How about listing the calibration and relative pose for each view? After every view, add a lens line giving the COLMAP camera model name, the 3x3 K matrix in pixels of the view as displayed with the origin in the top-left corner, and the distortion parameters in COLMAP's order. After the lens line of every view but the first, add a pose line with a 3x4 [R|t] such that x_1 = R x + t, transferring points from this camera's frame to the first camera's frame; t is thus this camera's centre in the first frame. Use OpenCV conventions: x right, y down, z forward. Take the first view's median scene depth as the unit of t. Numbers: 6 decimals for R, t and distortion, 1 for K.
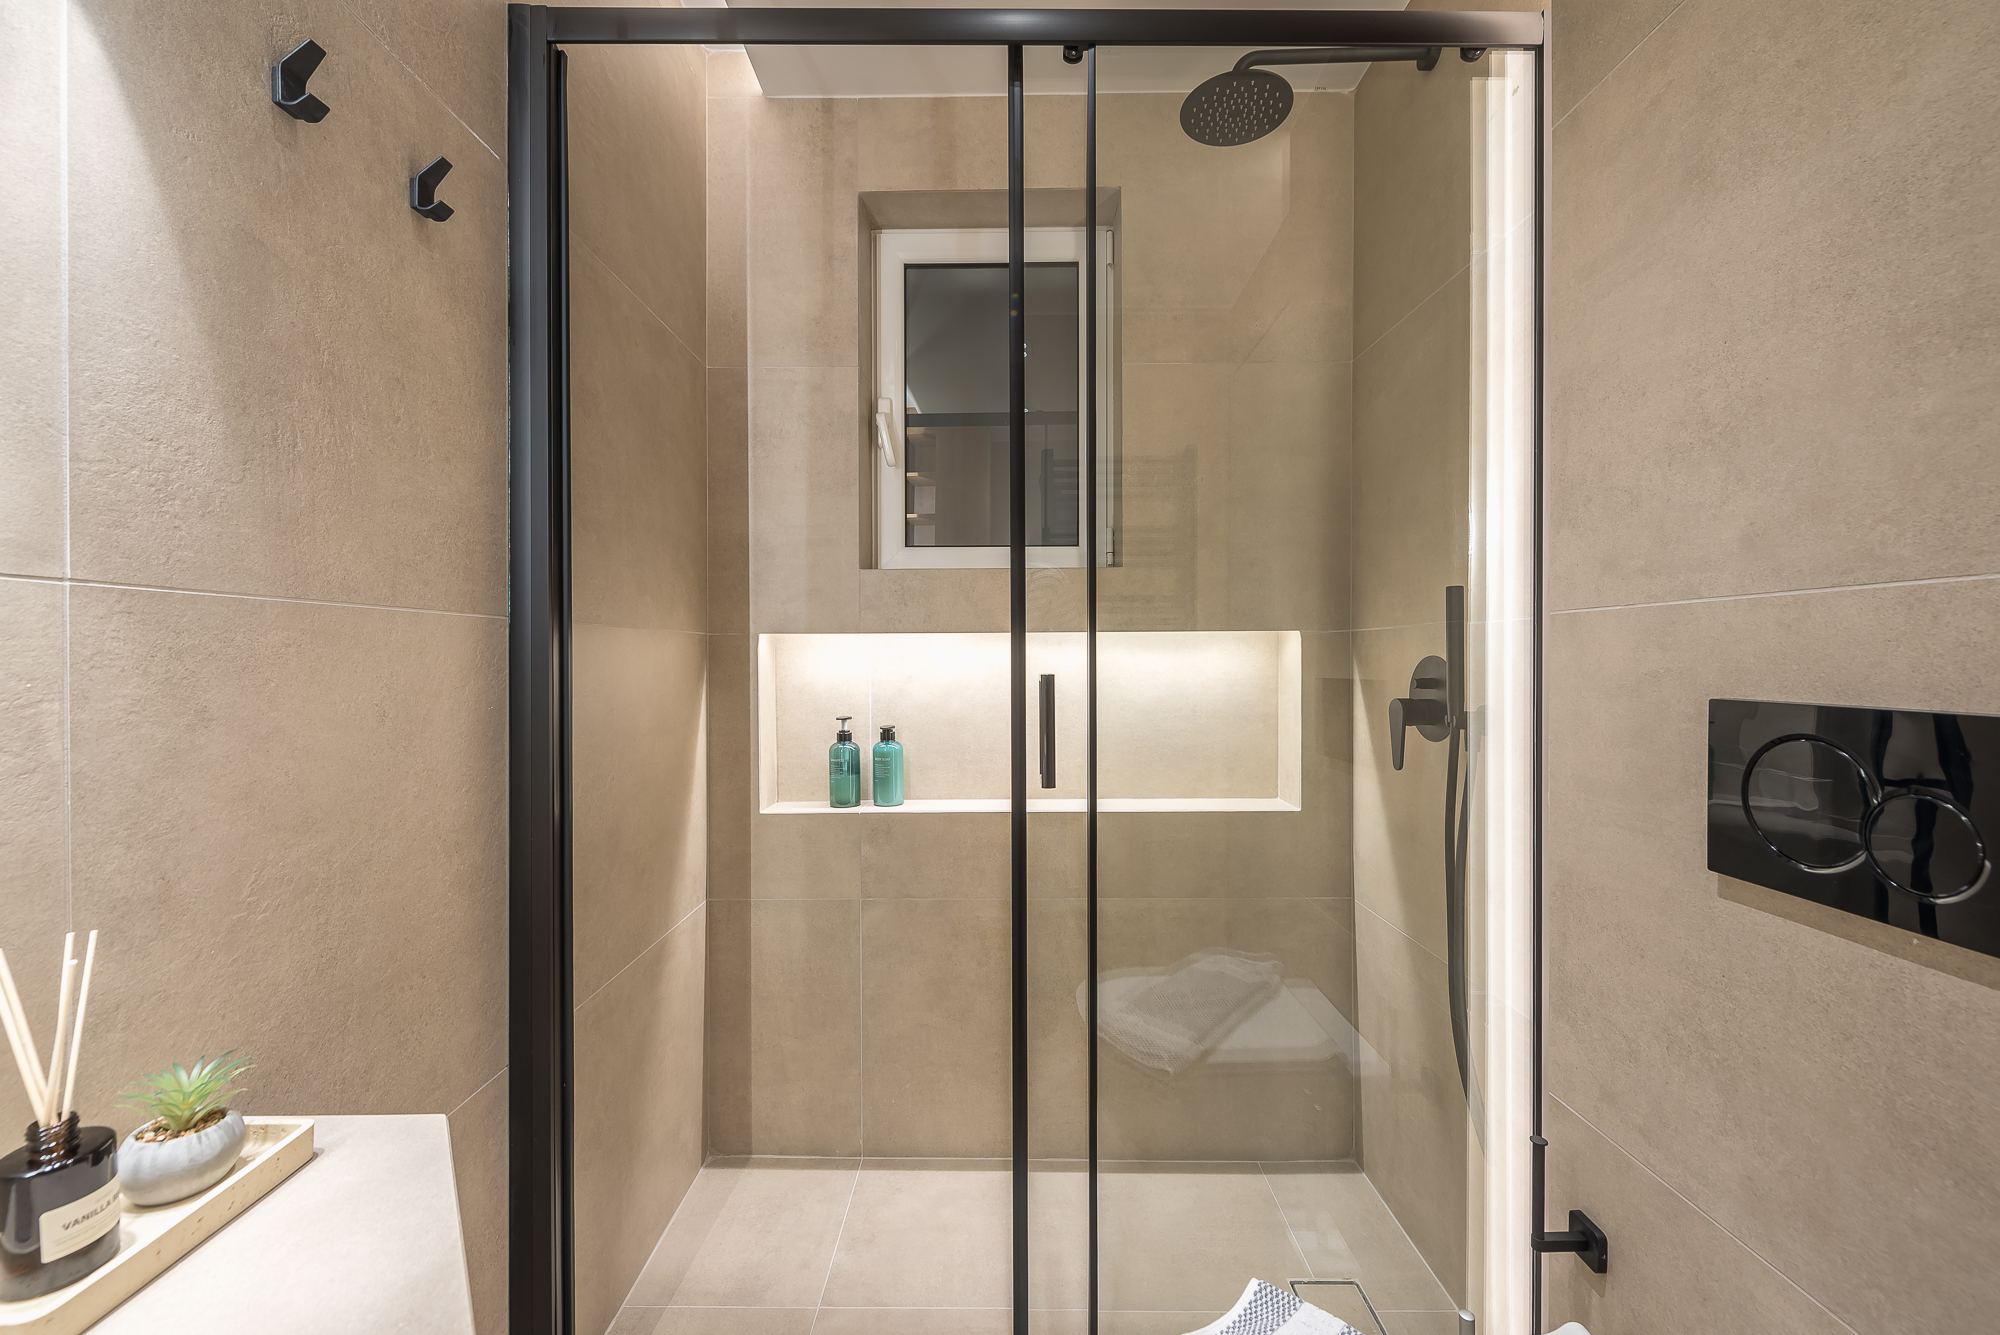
lens RADIAL K [[771.7, 0, 1012.3], [0, 771.7, 663.6], [0, 0, 1]] dist [0.006915, -0.003583]
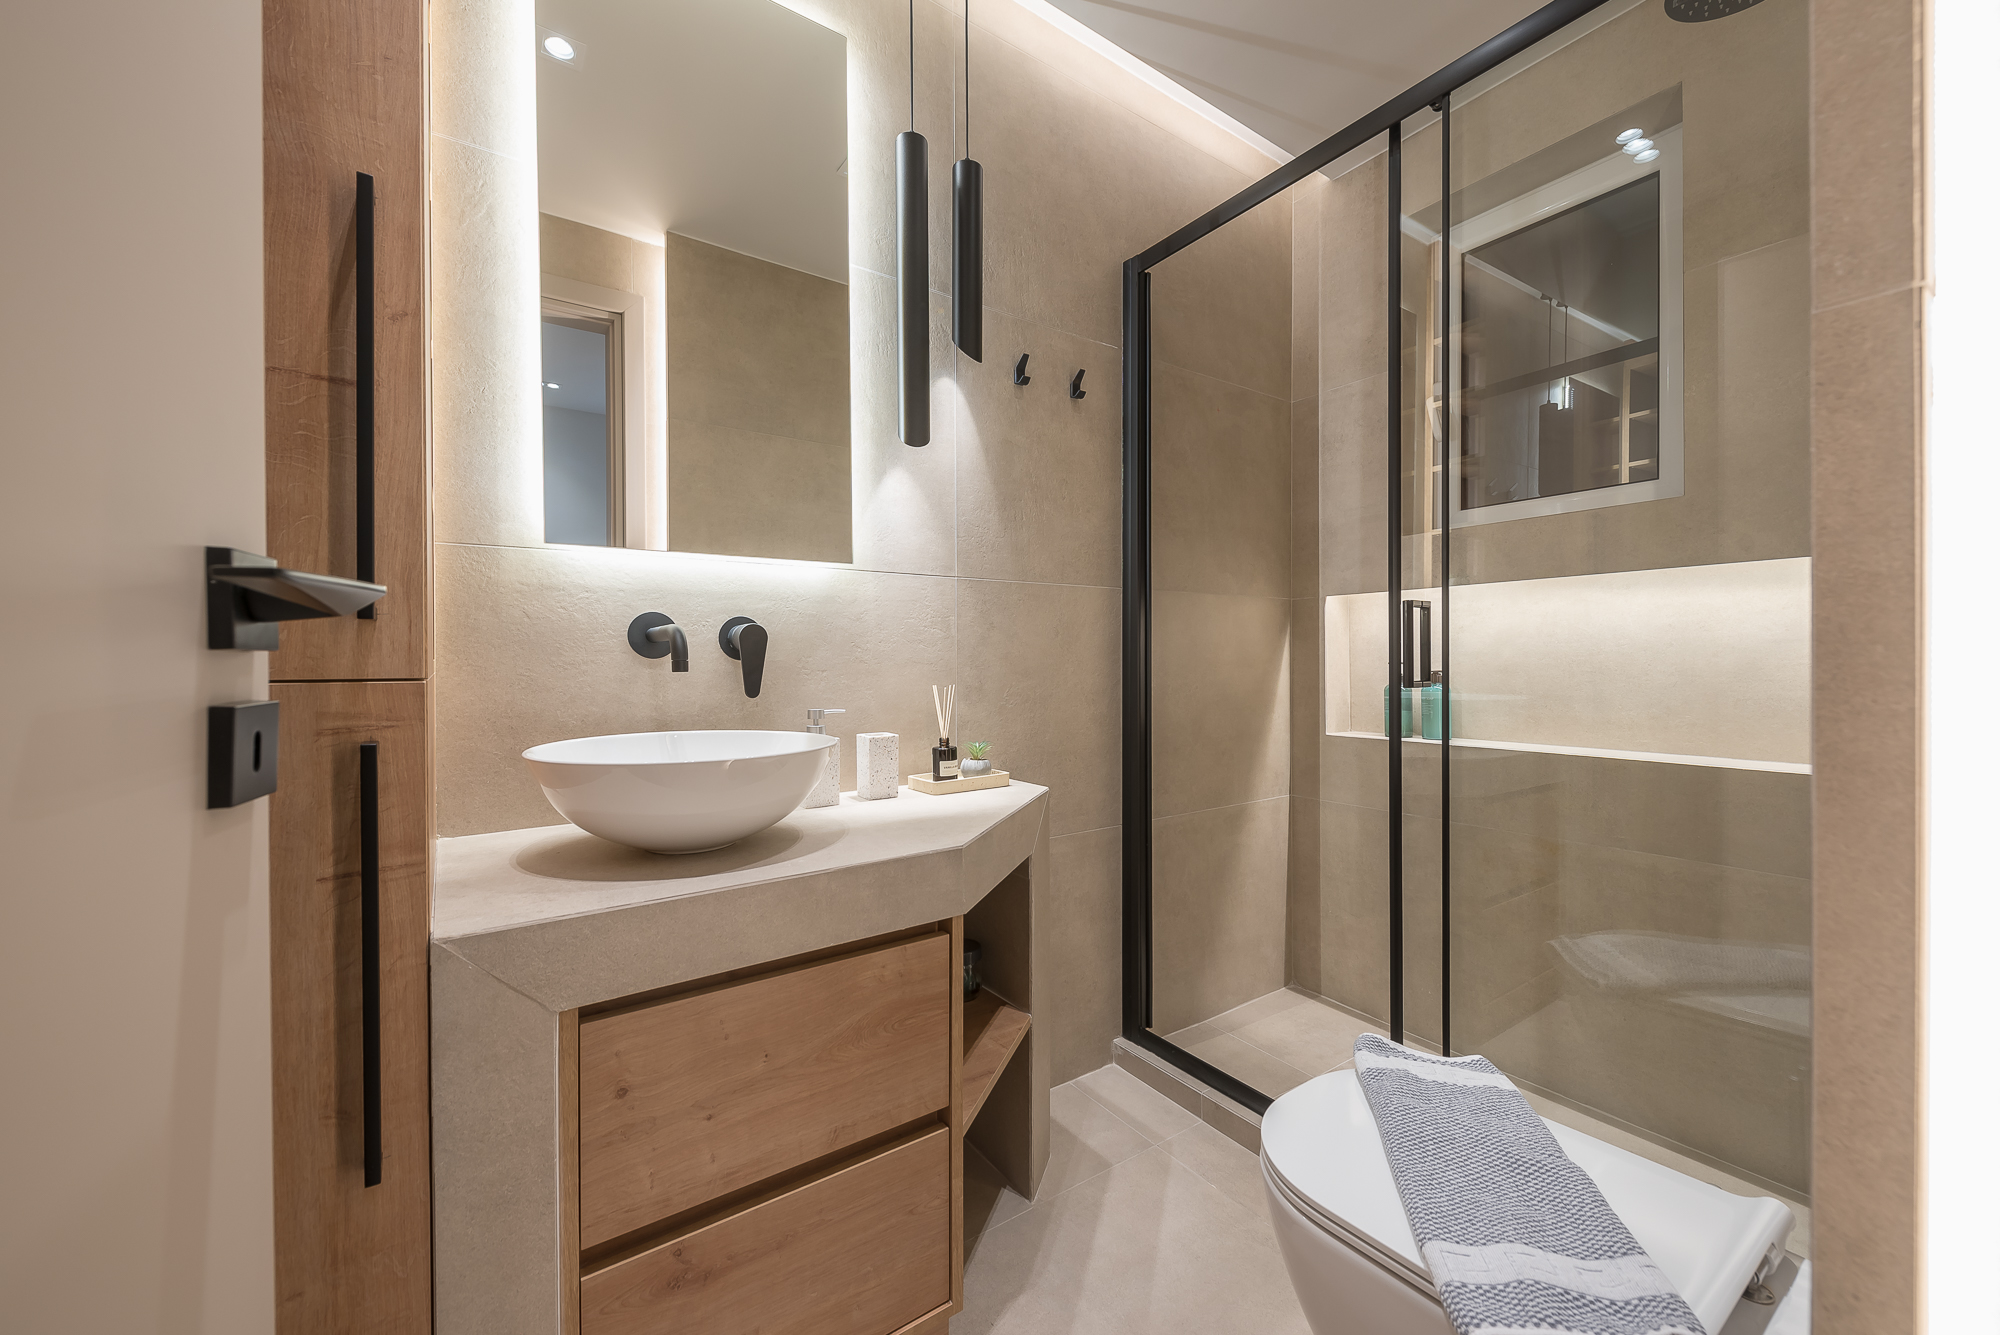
lens RADIAL K [[771.7, 0, 1012.3], [0, 771.7, 663.6], [0, 0, 1]] dist [0.006915, -0.003583]
pose [[0.564574, 0.003678, -0.825374, 0.645339], [-0.001071, 0.999992, 0.003724, 0.100979], [0.825382, -0.001219, 0.564574, -0.245543]]
